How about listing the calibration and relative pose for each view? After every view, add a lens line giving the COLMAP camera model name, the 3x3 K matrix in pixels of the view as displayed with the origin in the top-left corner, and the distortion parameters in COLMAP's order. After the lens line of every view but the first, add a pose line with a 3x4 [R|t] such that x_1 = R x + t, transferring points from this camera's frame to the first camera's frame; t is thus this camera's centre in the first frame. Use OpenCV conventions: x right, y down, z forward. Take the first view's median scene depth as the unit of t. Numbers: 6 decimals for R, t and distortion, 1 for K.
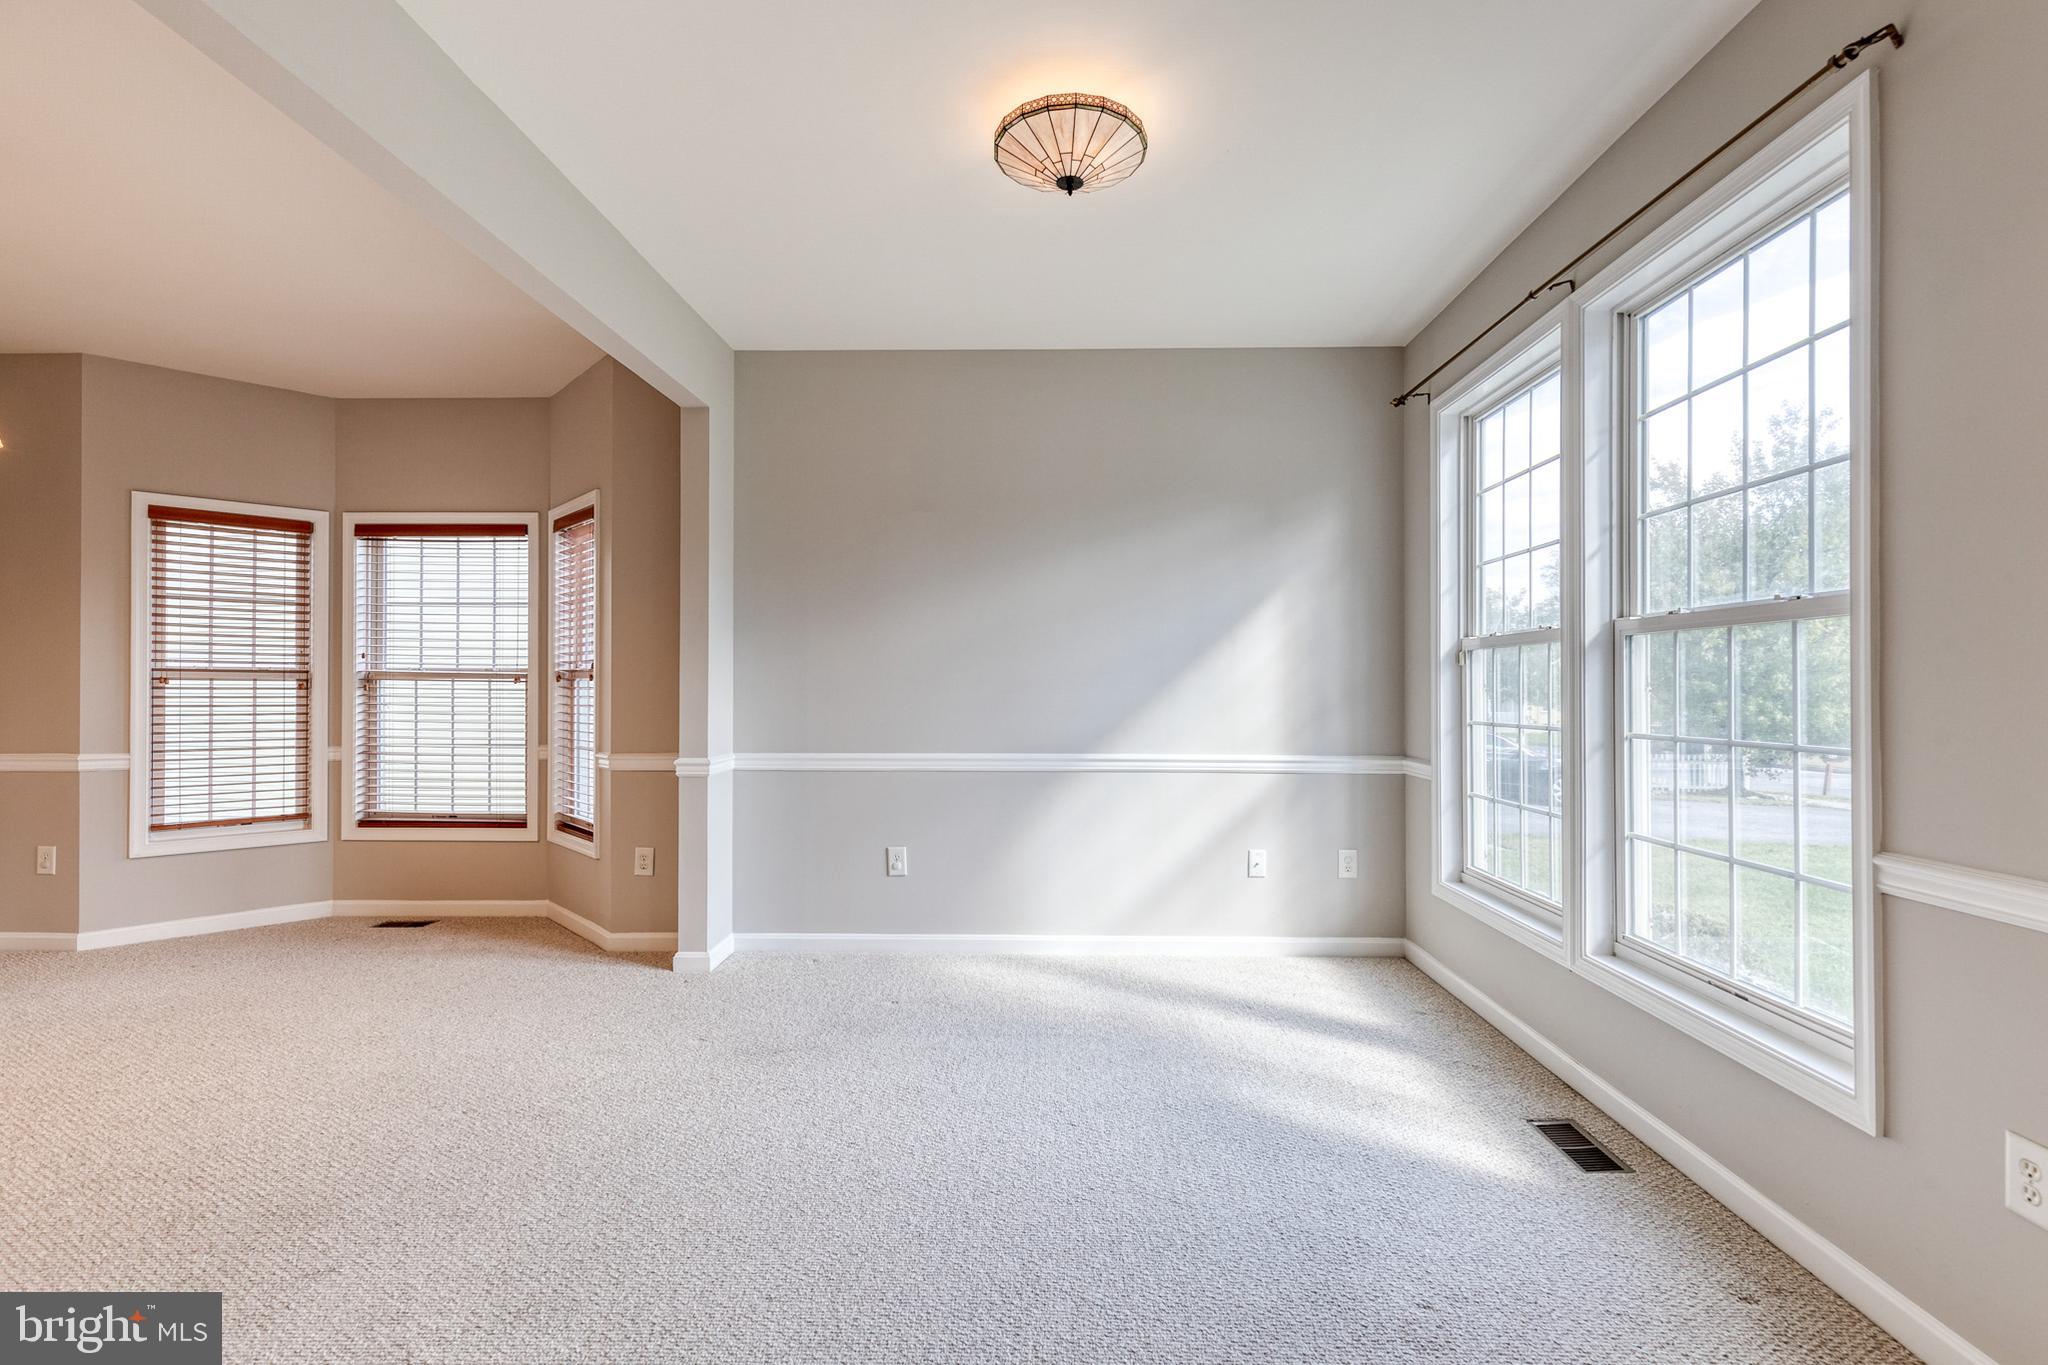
lens RADIAL K [[954.4, 0, 1054.1], [0, 954.4, 680.7], [0, 0, 1]] dist [-0.000166, 0.000638]
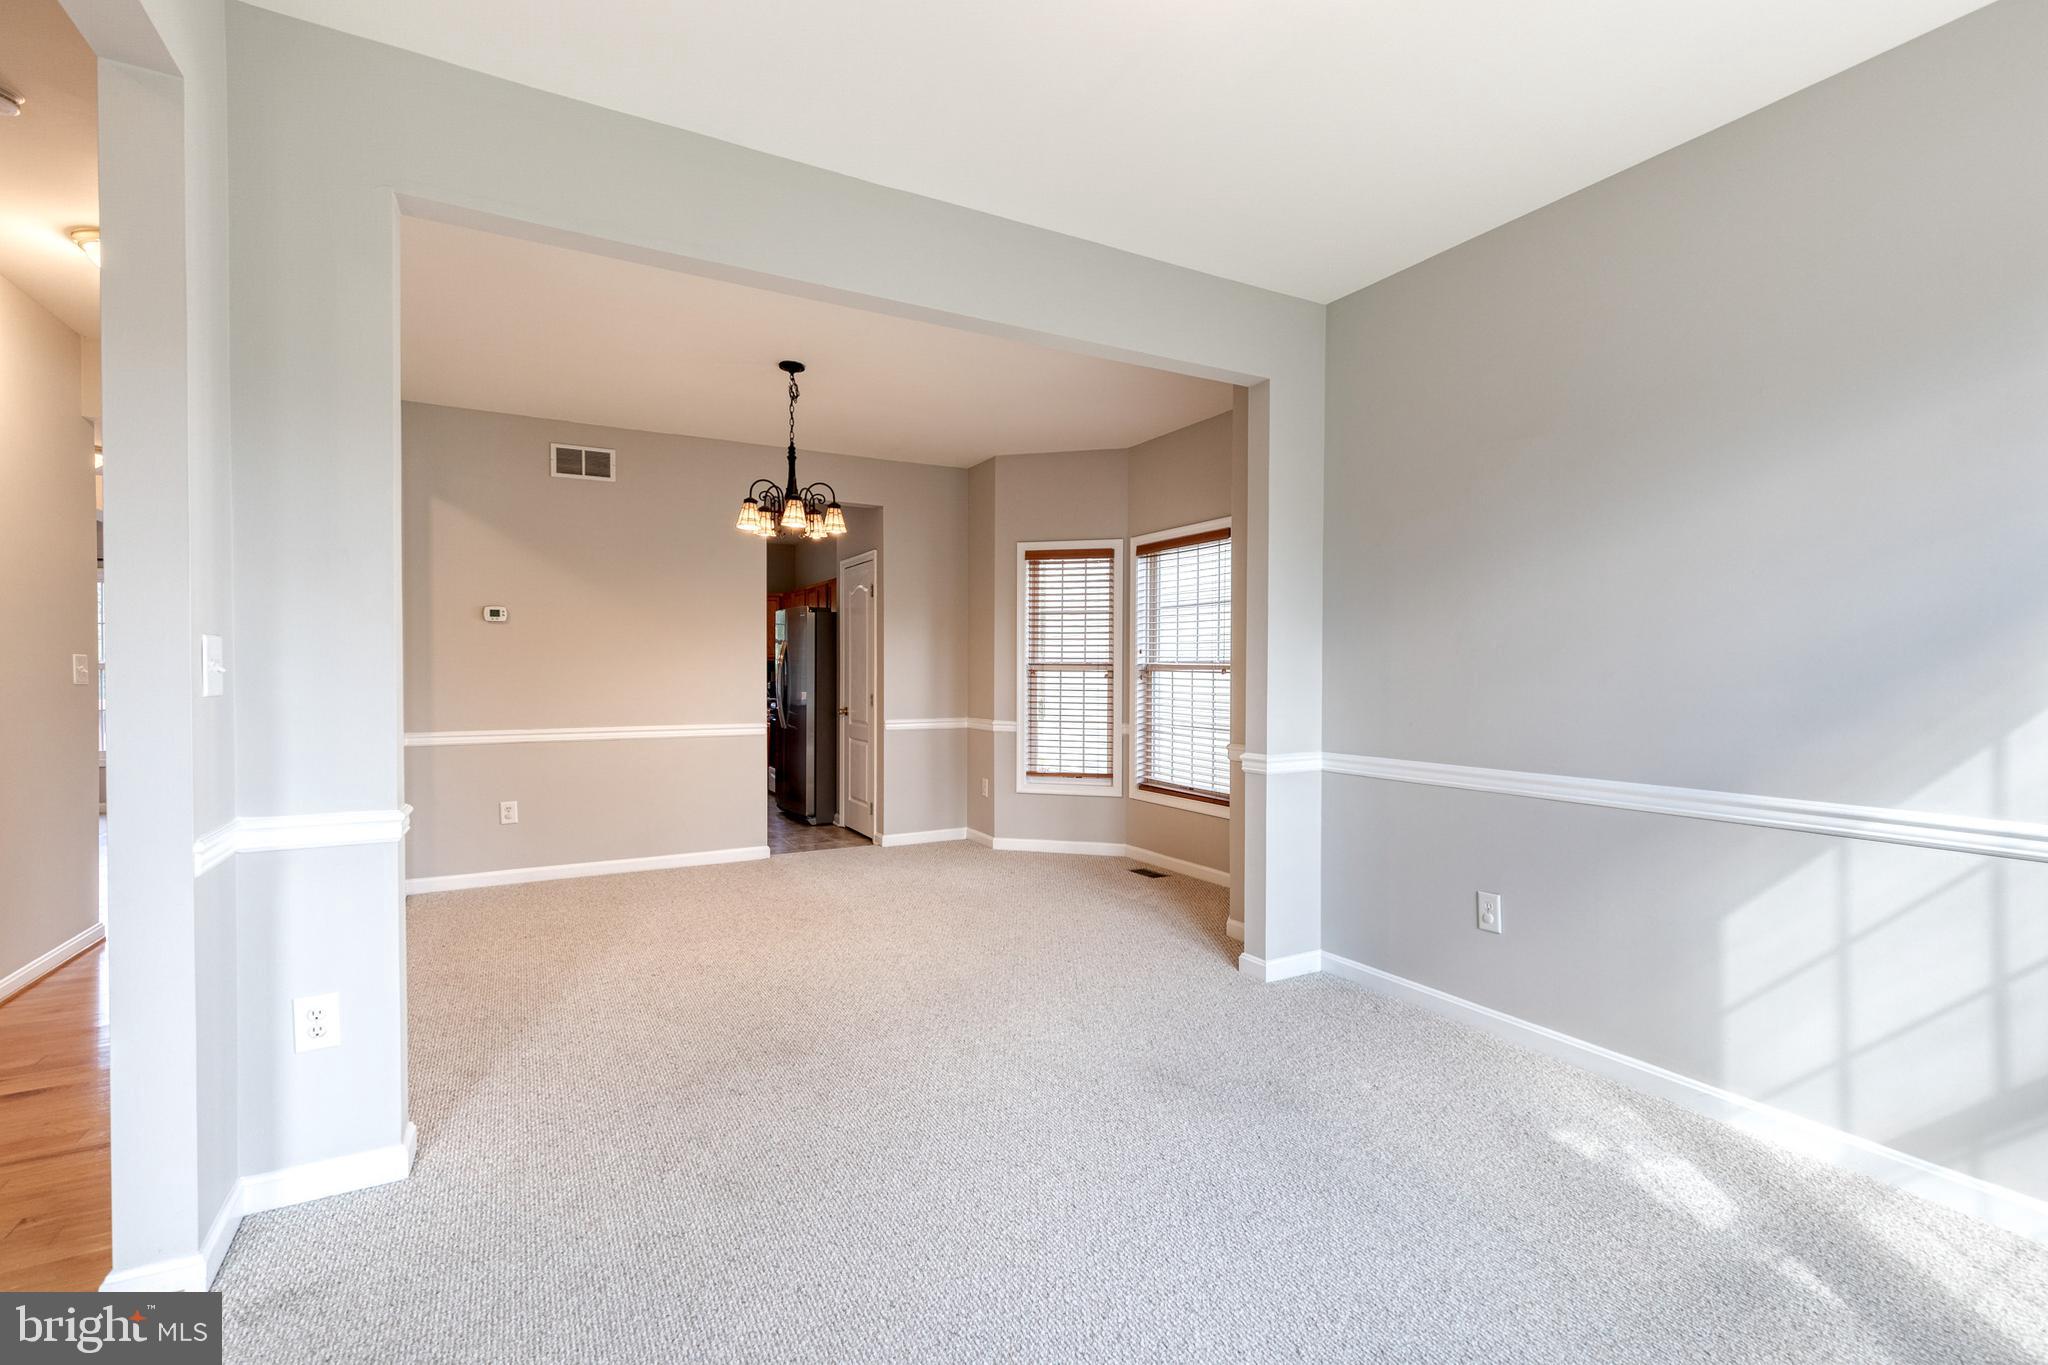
lens RADIAL K [[923.1, 0, 1024.0], [0, 923.1, 682.5], [0, 0, 1]] dist [0.000729, -0.000004]
pose [[0.490162, 0.009767, -0.871577, 0.256952], [0.001505, 0.999926, 0.012052, -0.000825], [0.871630, -0.007219, 0.490111, 0.290358]]
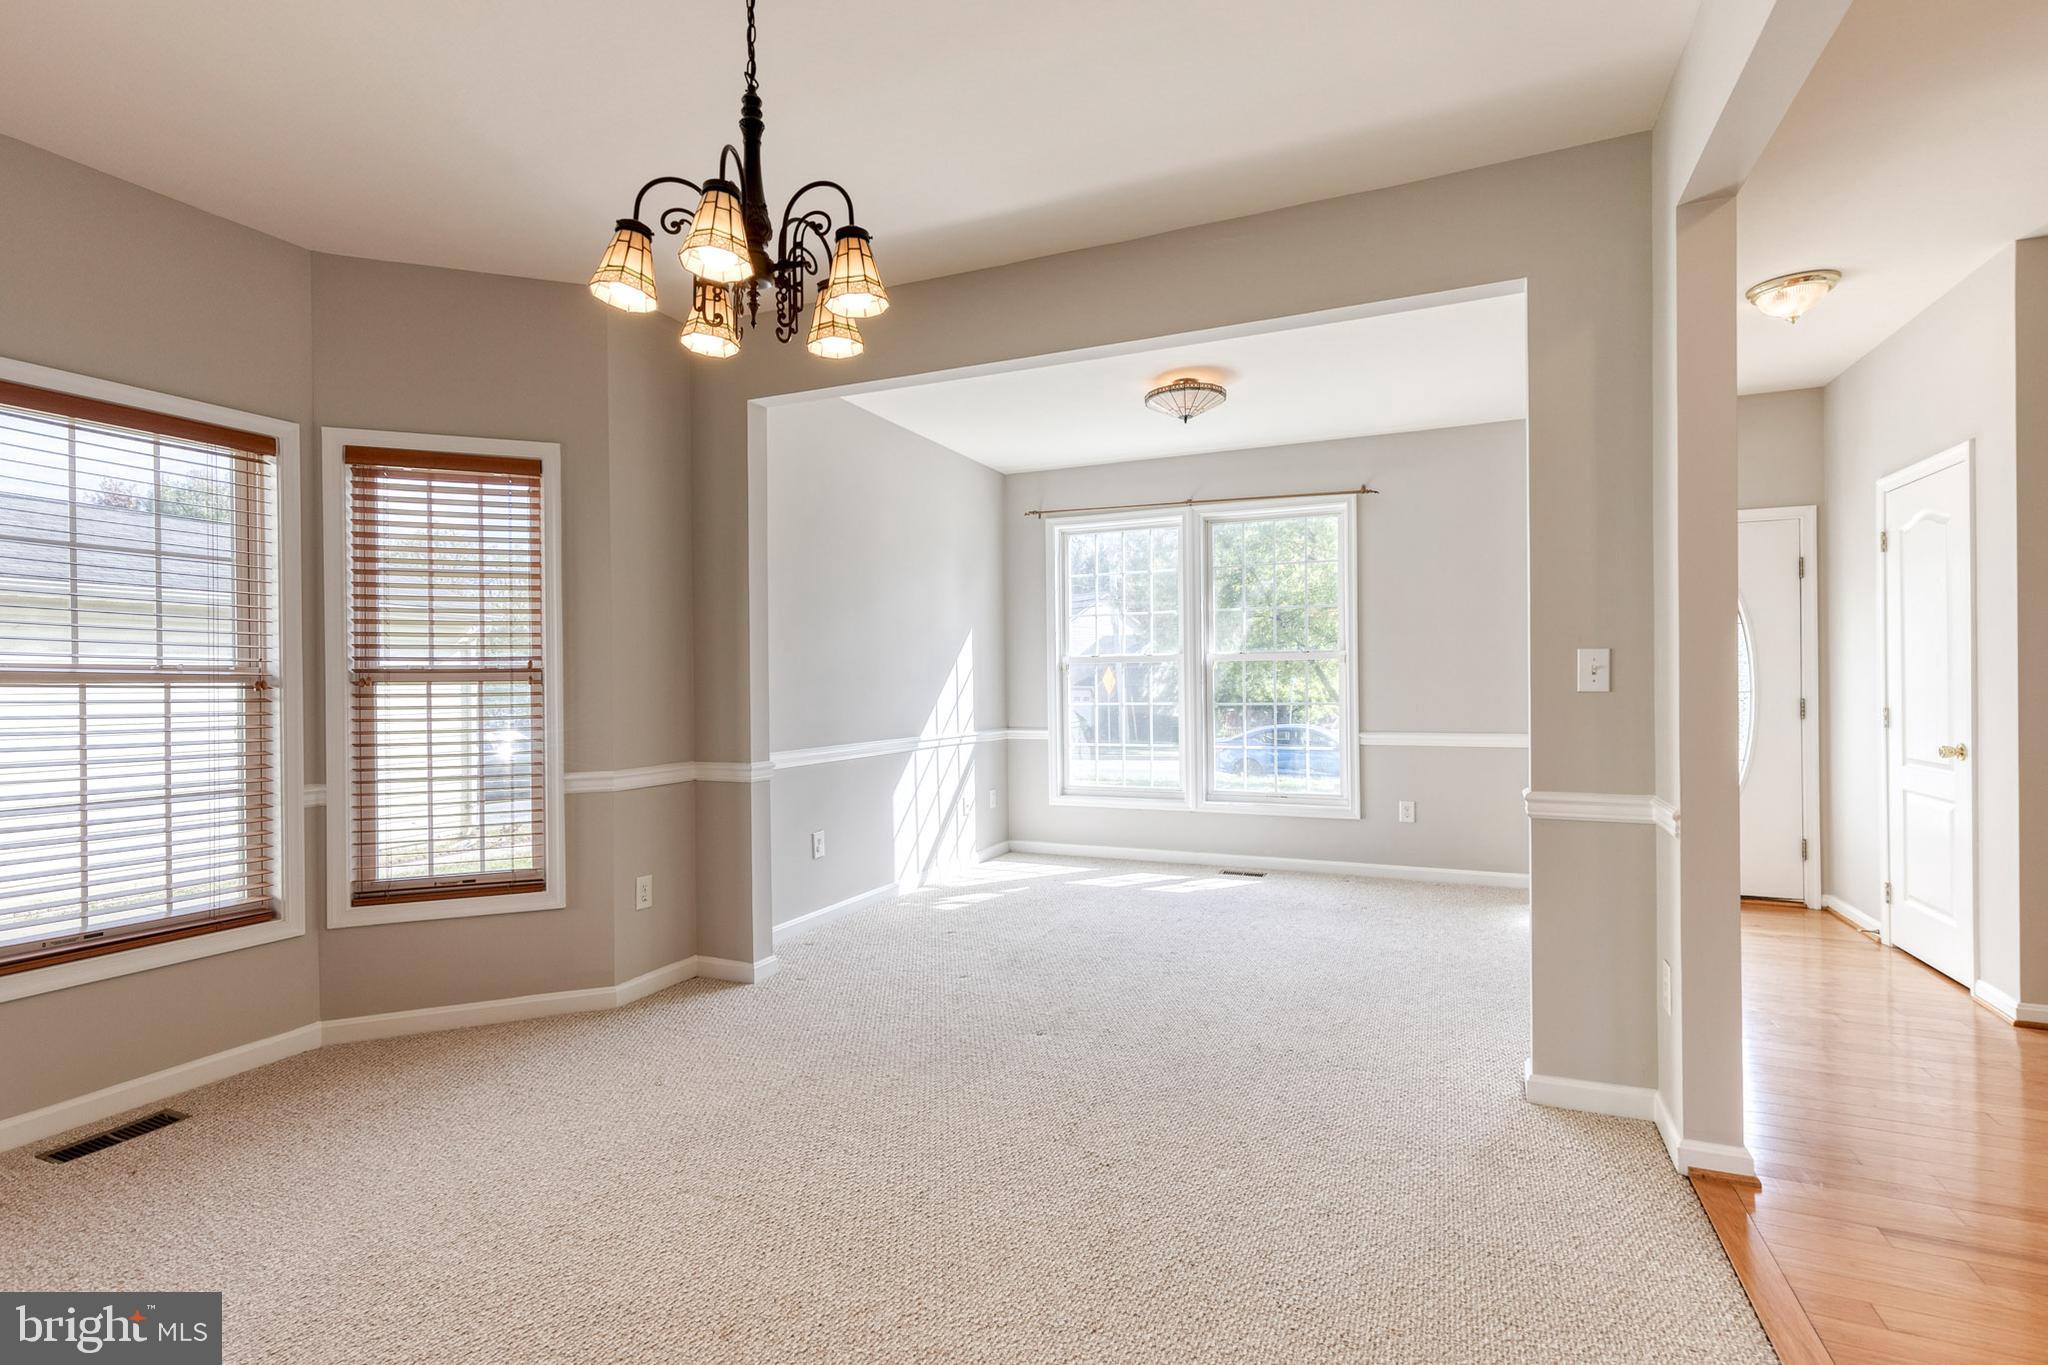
lens RADIAL K [[959.2, 0, 1048.4], [0, 959.2, 683.3], [0, 0, 1]] dist [0.009209, -0.000575]
pose [[0.368871, -0.004158, 0.929471, -0.988955], [0.005205, 0.999984, 0.002407, -0.000467], [-0.929466, 0.003950, 0.368886, 0.300963]]
